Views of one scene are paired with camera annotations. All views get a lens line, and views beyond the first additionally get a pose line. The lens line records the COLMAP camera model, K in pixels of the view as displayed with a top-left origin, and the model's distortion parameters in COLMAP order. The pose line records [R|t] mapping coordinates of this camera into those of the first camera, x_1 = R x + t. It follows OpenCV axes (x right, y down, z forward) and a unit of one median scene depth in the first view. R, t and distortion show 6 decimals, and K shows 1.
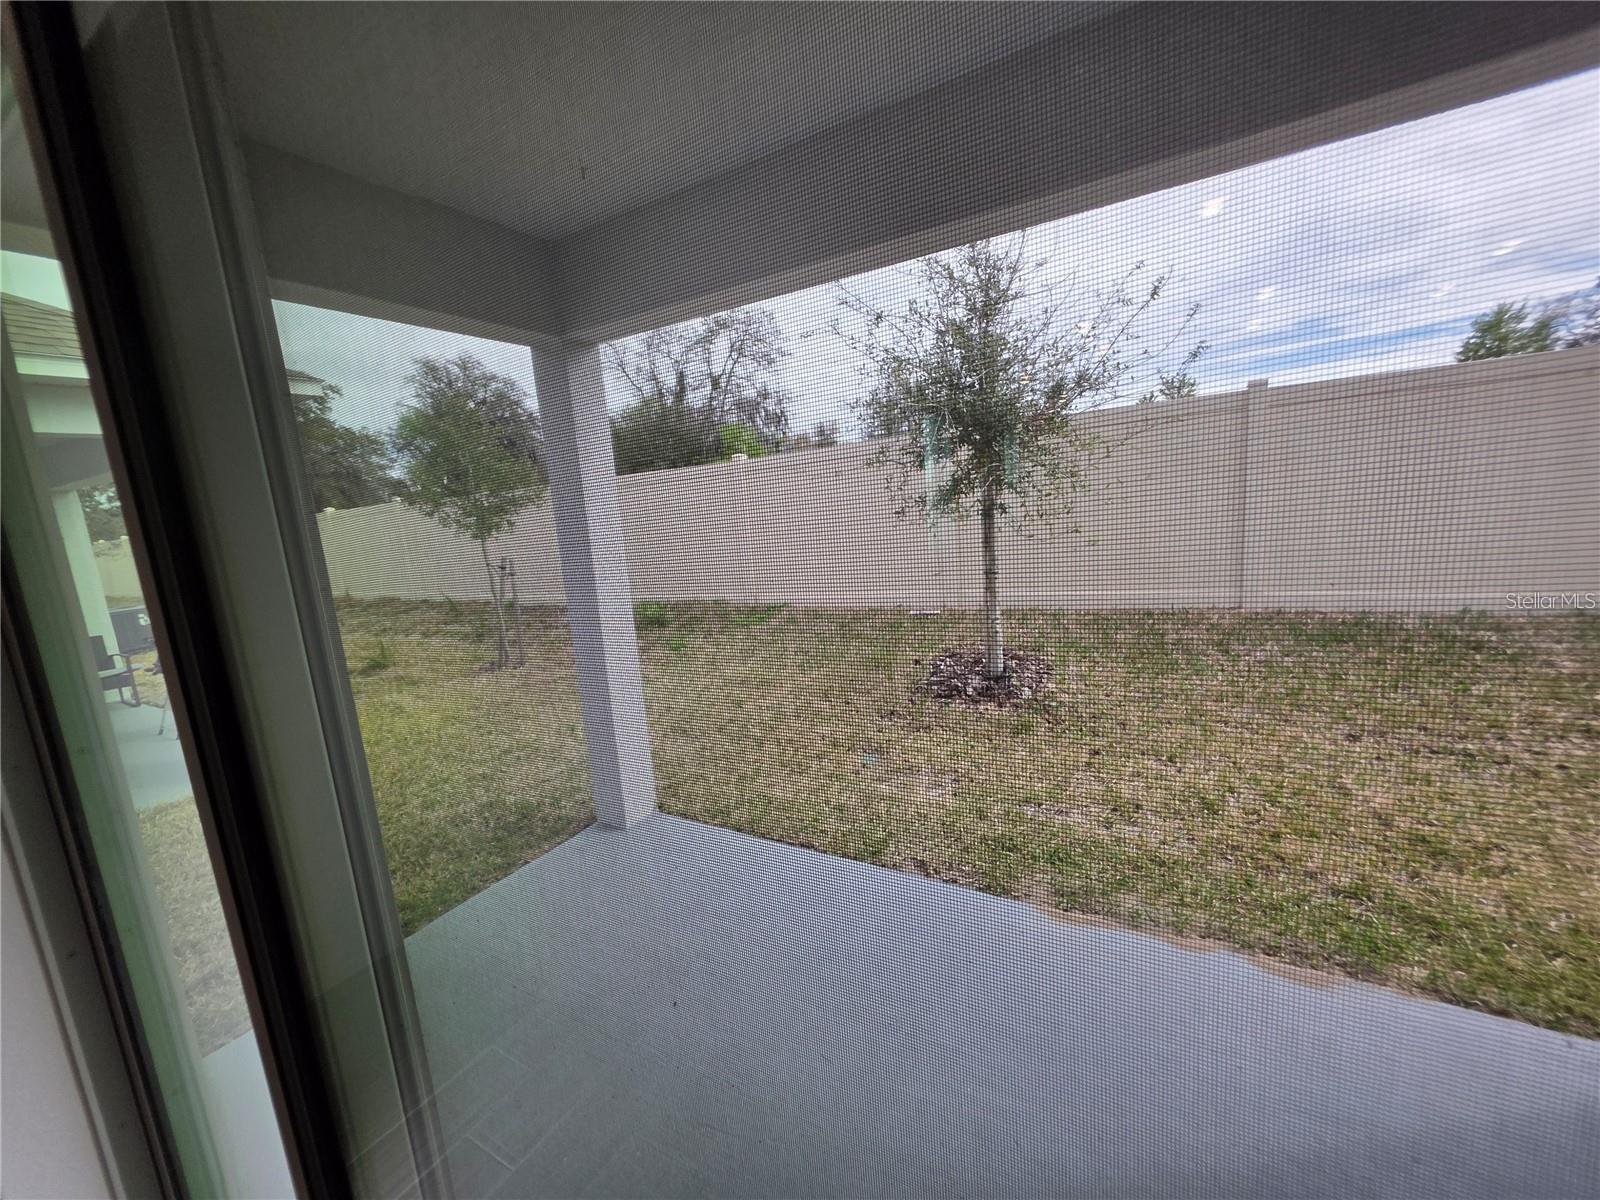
lens RADIAL K [[641.2, 0, 800.0], [0, 641.2, 600.0], [0, 0, 1]] dist [0.000464, -0.000381]
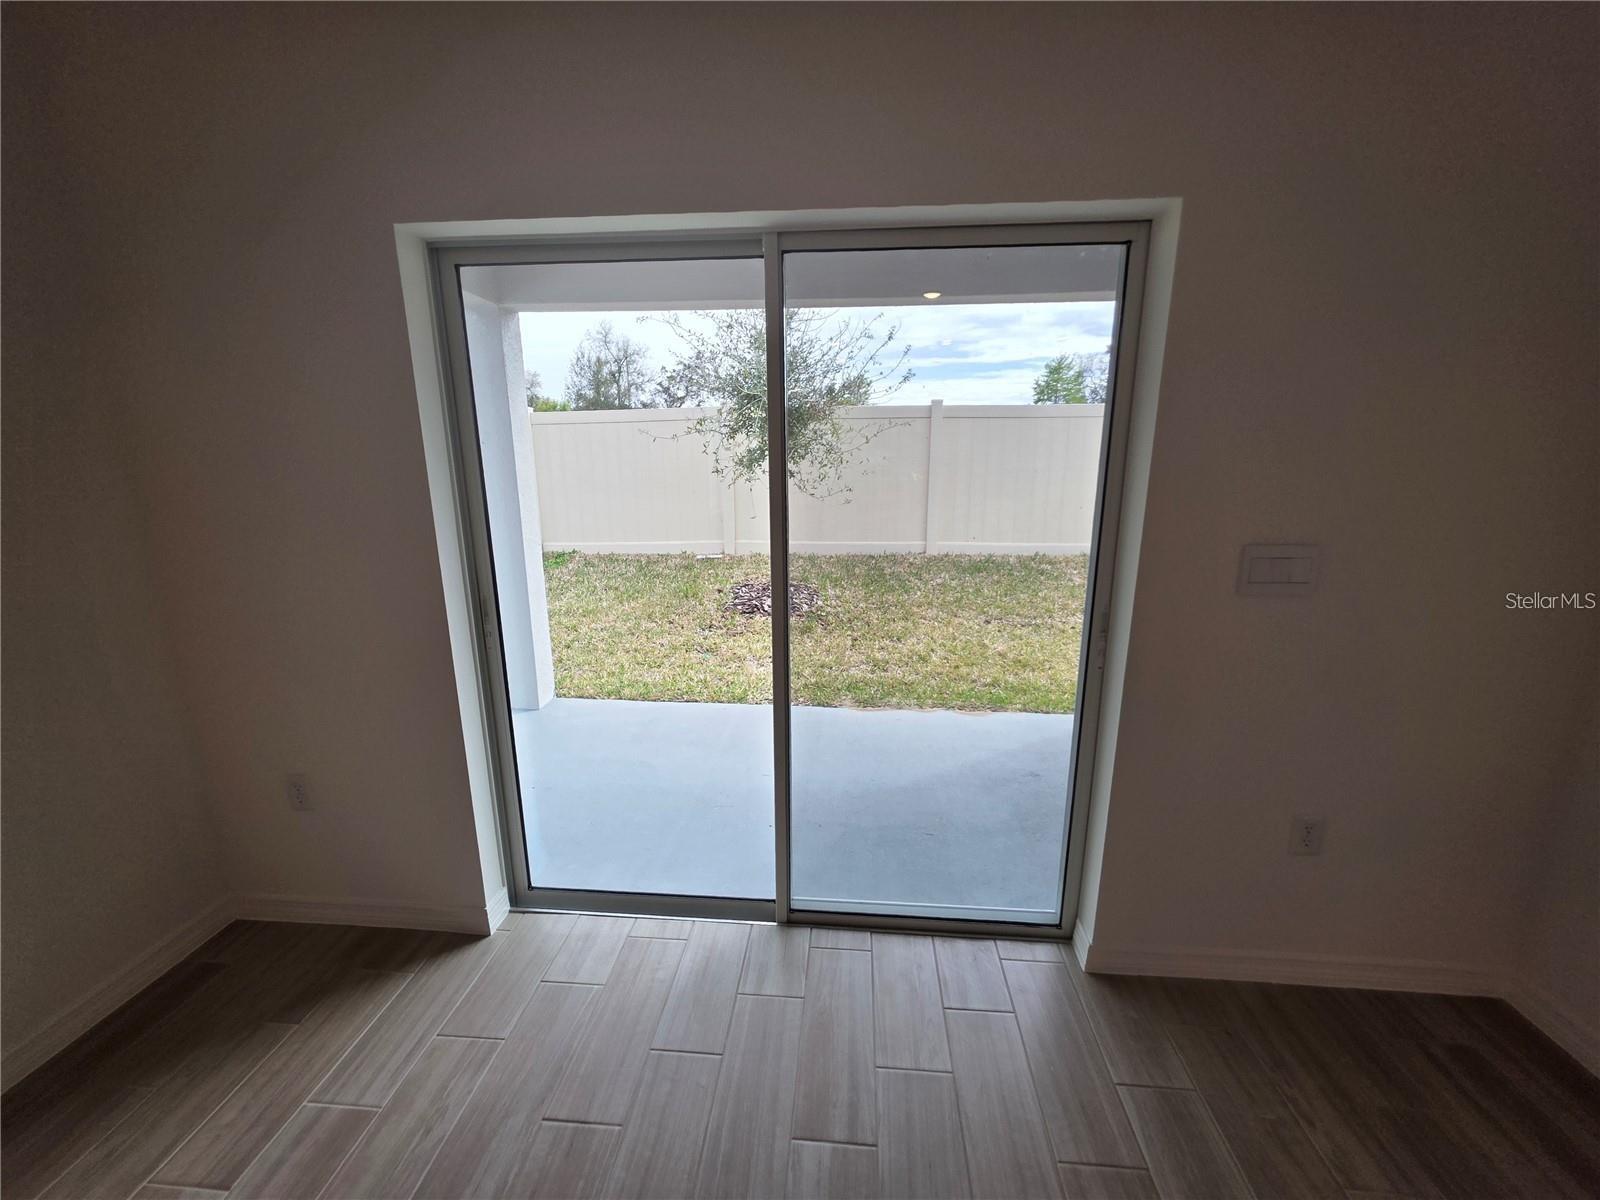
lens RADIAL K [[641.2, 0, 800.0], [0, 641.2, 600.0], [0, 0, 1]] dist [0.000464, -0.000381]
pose [[0.898935, -0.016169, 0.437783, -0.308777], [-0.004439, 0.998931, 0.046010, 0.073379], [-0.438059, -0.043304, 0.897902, -0.290058]]
